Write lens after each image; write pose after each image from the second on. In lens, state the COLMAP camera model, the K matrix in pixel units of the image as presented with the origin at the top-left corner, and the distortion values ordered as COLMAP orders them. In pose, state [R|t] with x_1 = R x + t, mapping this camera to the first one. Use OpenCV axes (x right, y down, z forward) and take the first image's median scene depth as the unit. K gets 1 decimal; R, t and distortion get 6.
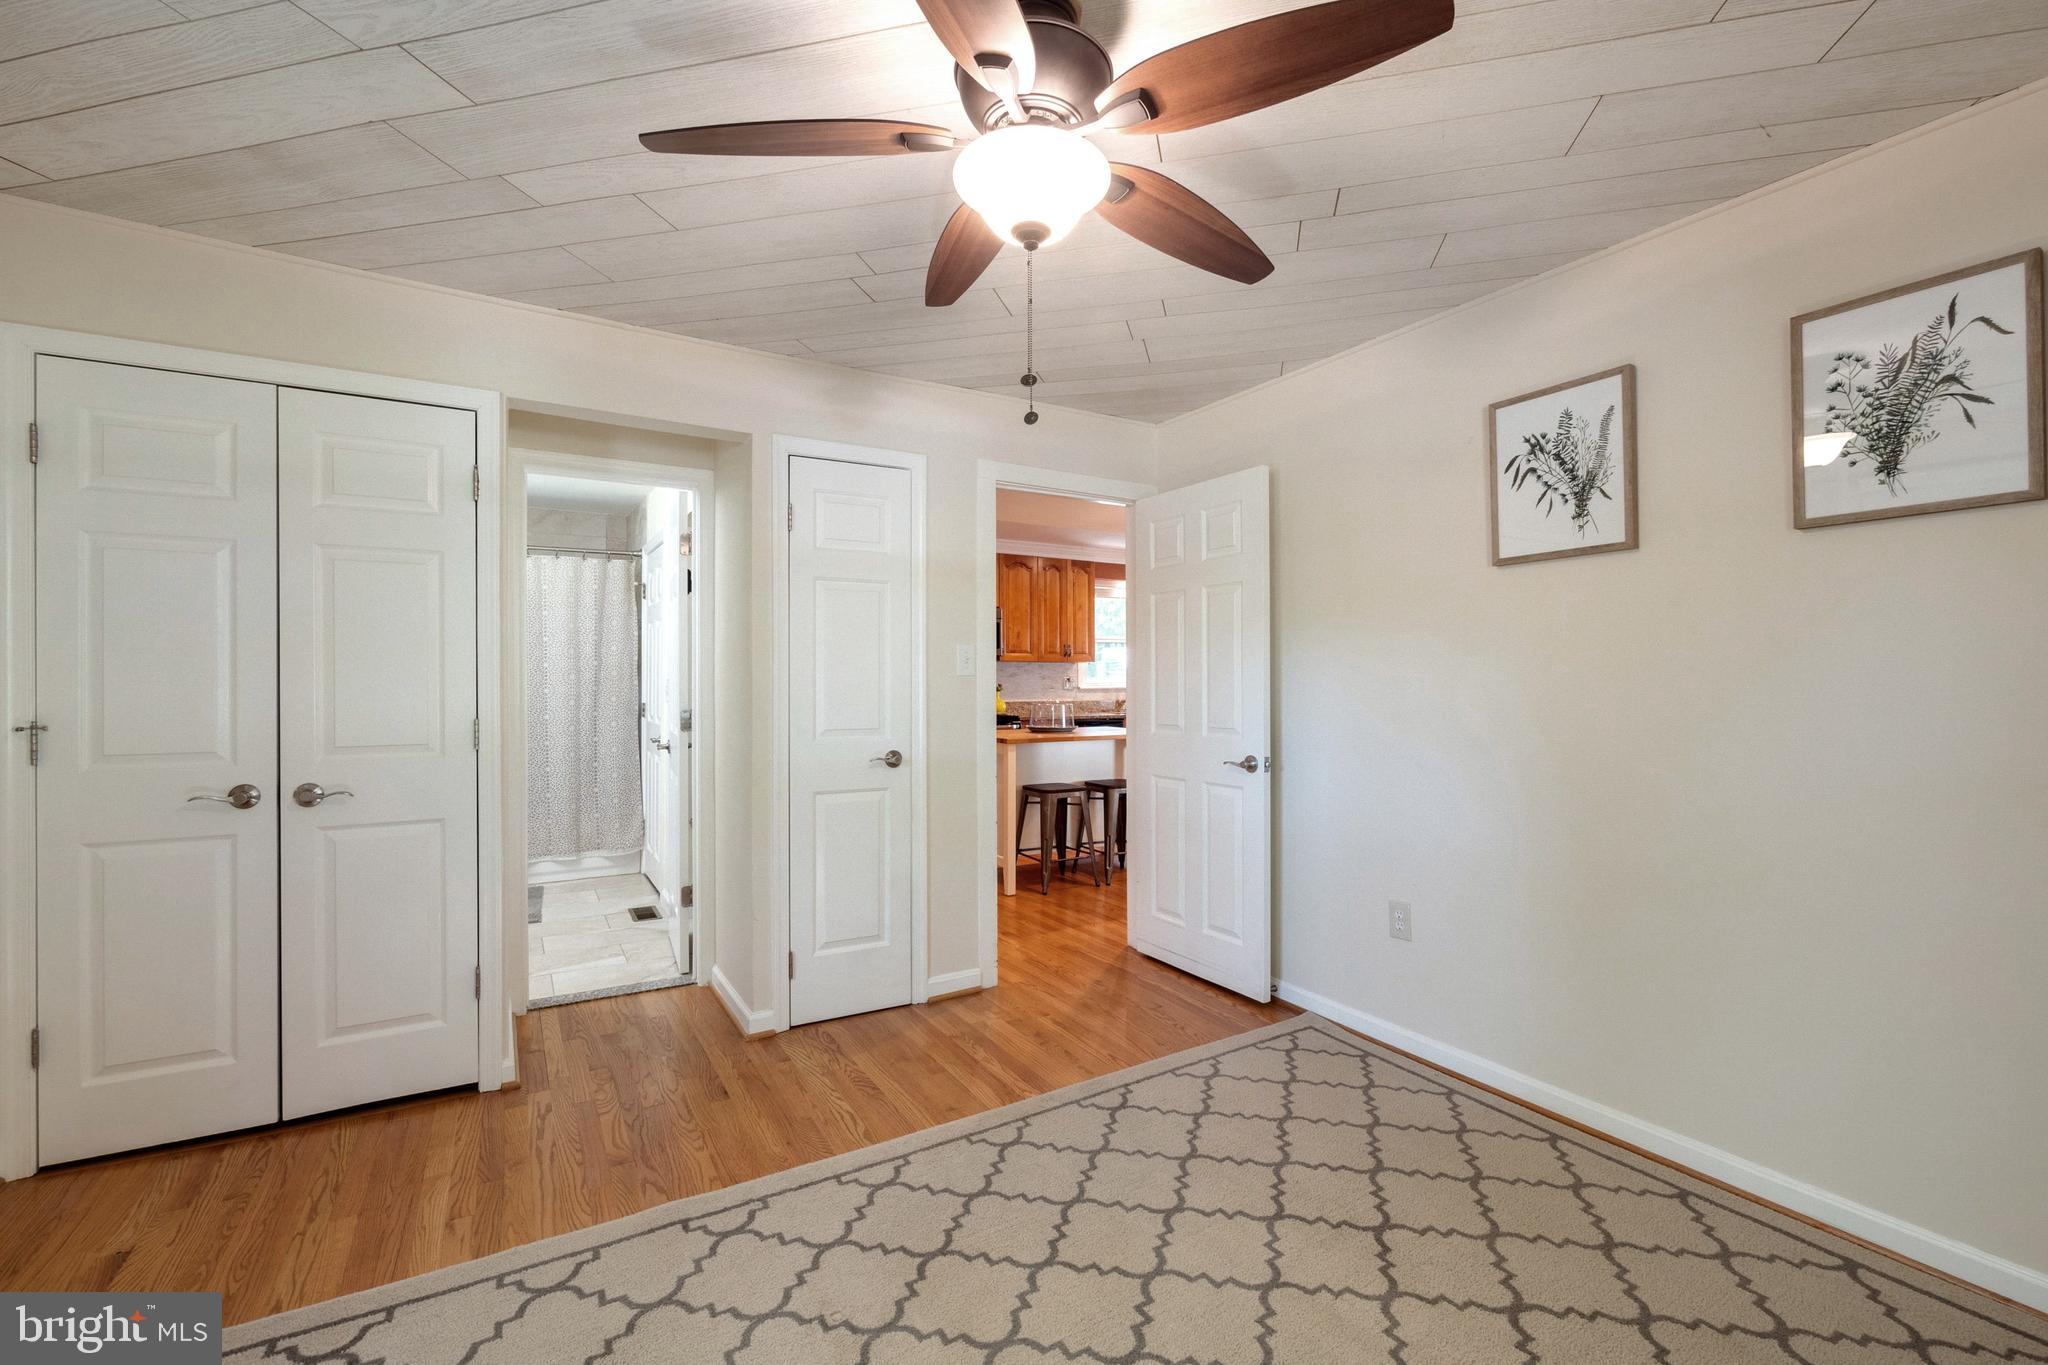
lens RADIAL K [[874.1, 0, 1027.6], [0, 874.1, 680.1], [0, 0, 1]] dist [-0.004082, 0.001255]
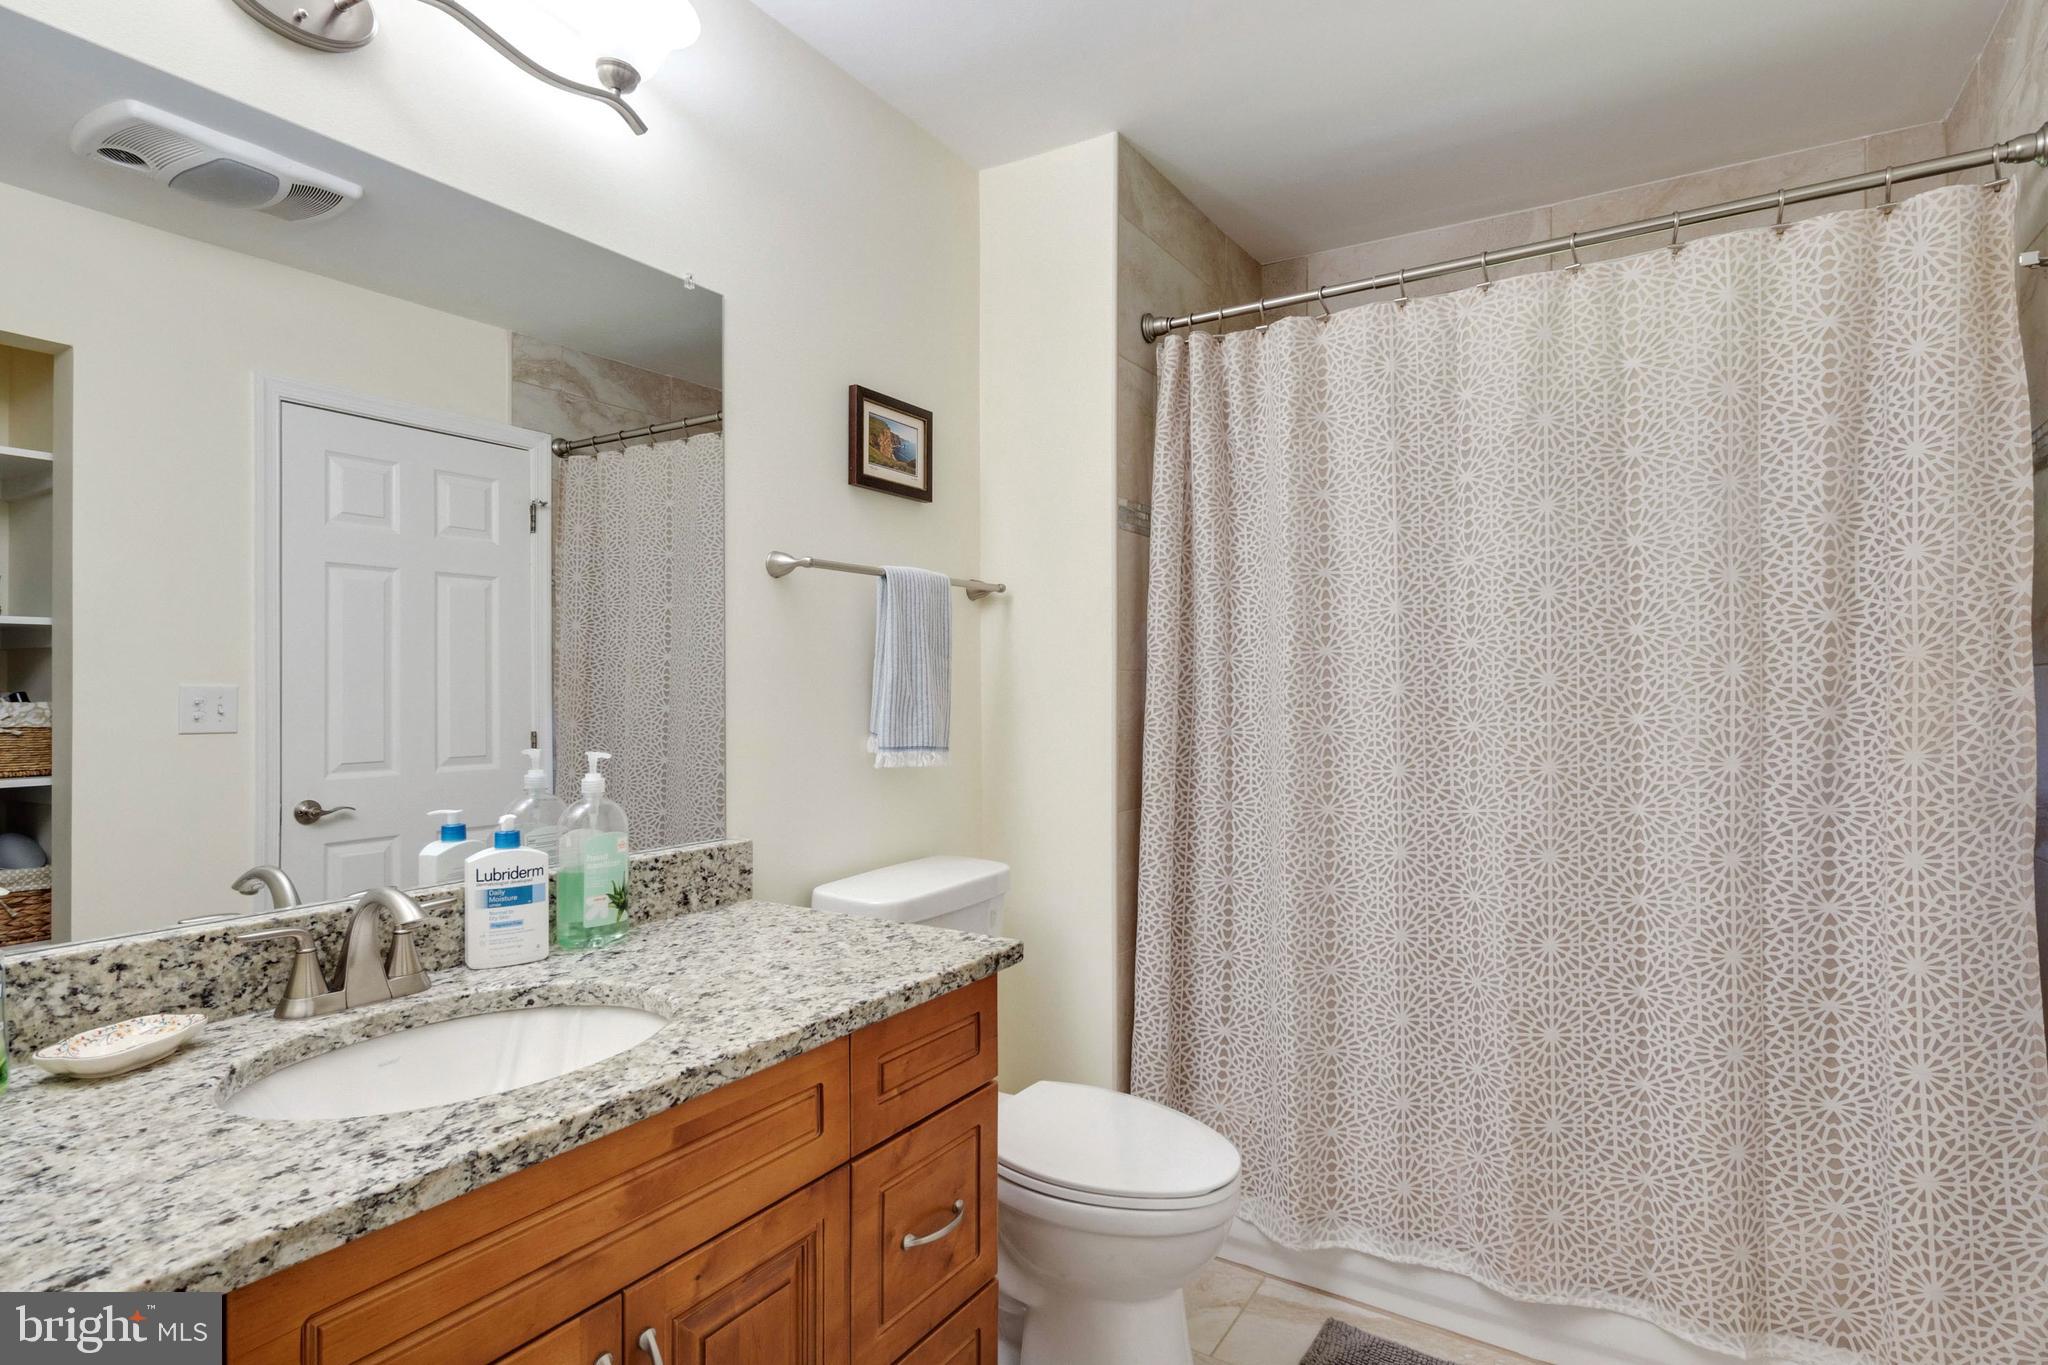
lens RADIAL K [[1046.9, 0, 1026.6], [0, 1046.9, 680.6], [0, 0, 1]] dist [-0.003458, -0.000486]
pose [[0.448394, -0.000091, -0.893836, -0.324317], [0.002634, 0.999996, 0.001220, -0.001014], [0.893832, -0.002901, 0.448392, 0.647241]]
